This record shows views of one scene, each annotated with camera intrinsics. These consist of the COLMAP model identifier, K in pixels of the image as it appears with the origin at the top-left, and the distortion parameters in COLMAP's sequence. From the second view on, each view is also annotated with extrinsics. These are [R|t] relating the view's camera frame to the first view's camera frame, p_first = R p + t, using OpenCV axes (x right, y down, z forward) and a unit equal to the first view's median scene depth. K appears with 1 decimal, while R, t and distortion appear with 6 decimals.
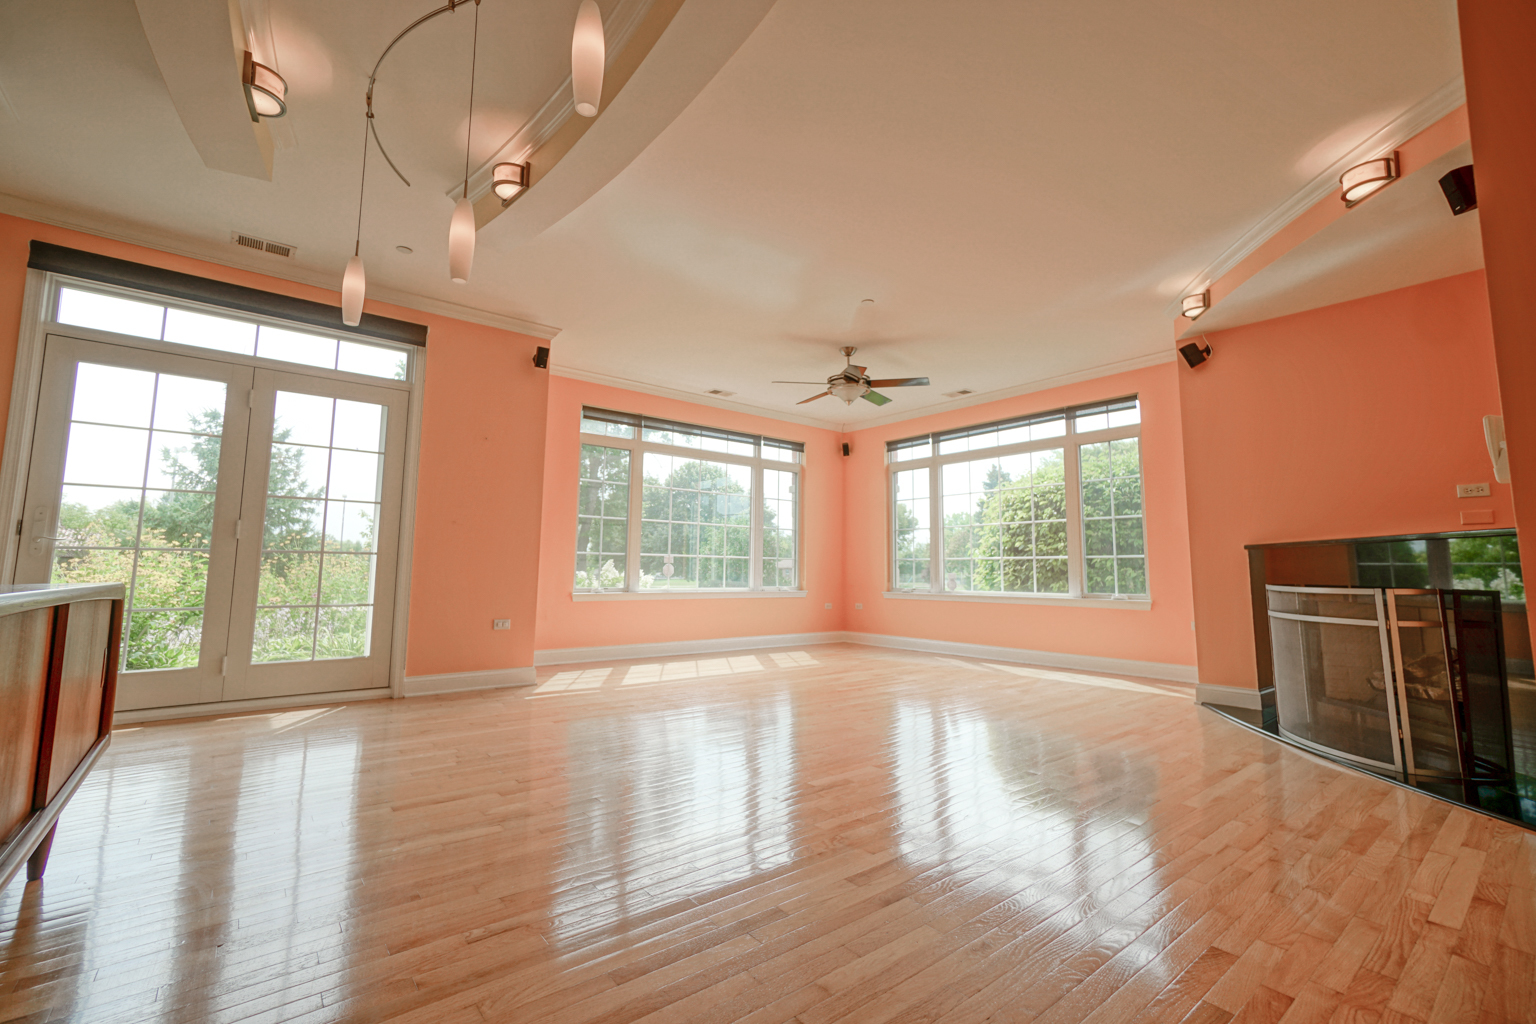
lens RADIAL K [[666.8, 0, 769.2], [0, 666.8, 504.9], [0, 0, 1]] dist [-0.001245, -0.000068]
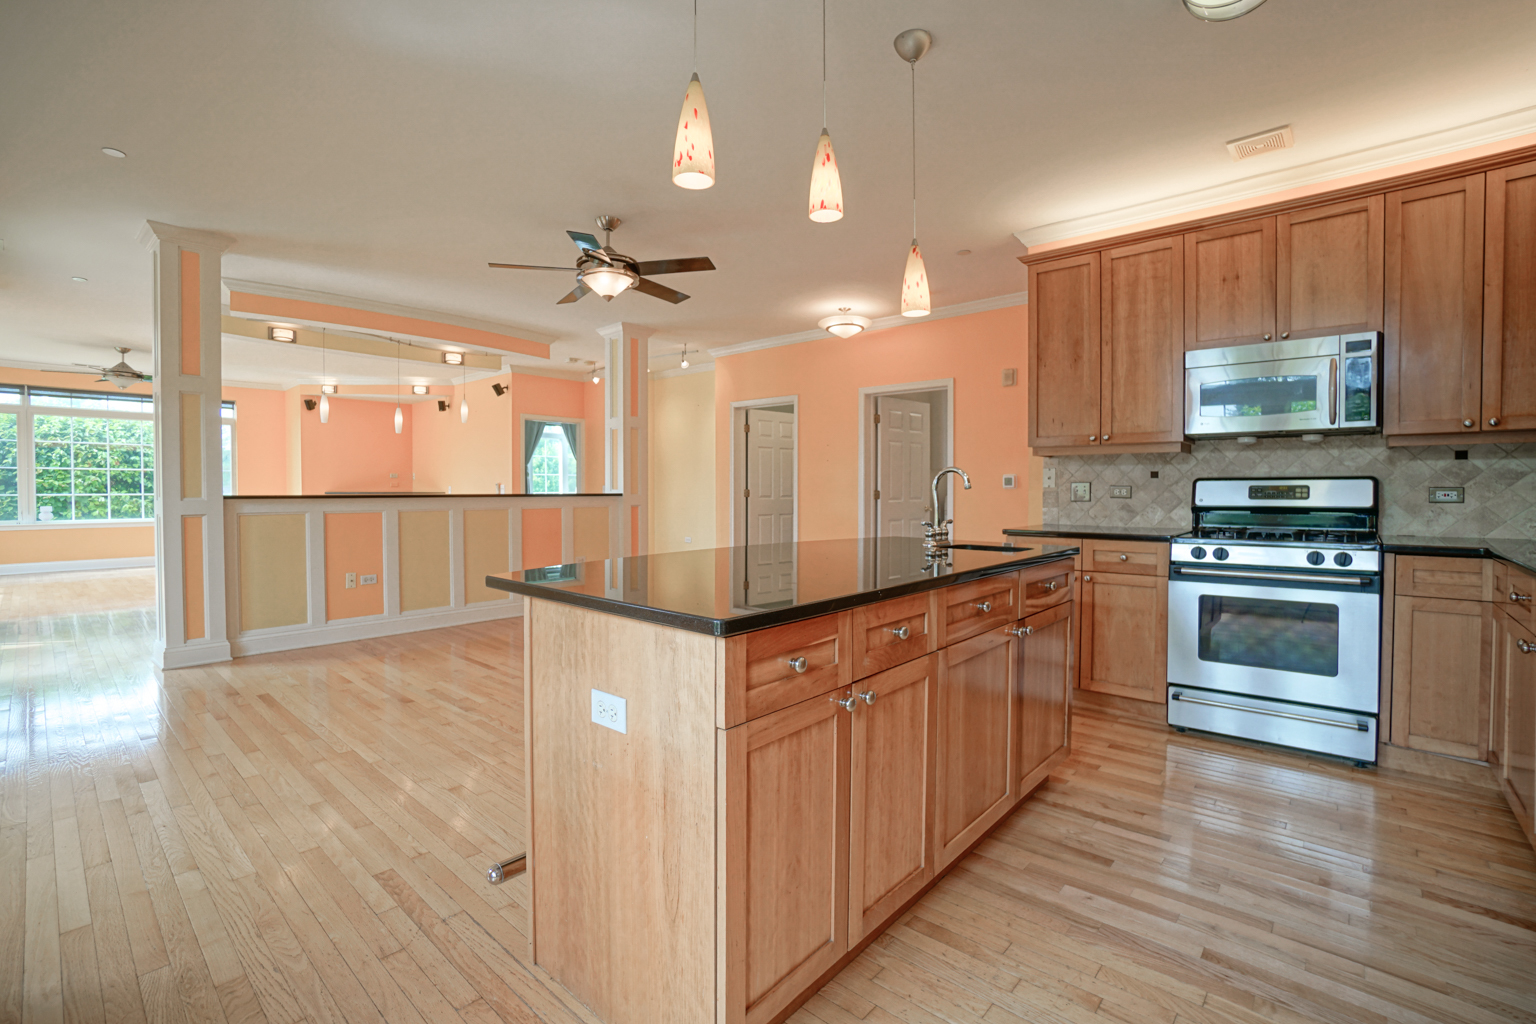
lens RADIAL K [[666.8, 0, 768.8], [0, 666.8, 505.0], [0, 0, 1]] dist [-0.001245, -0.000068]
pose [[-0.145902, -0.025770, 0.988963, -1.824432], [-0.102545, 0.994670, 0.010790, -0.077947], [-0.983970, -0.099839, -0.147767, -0.208336]]
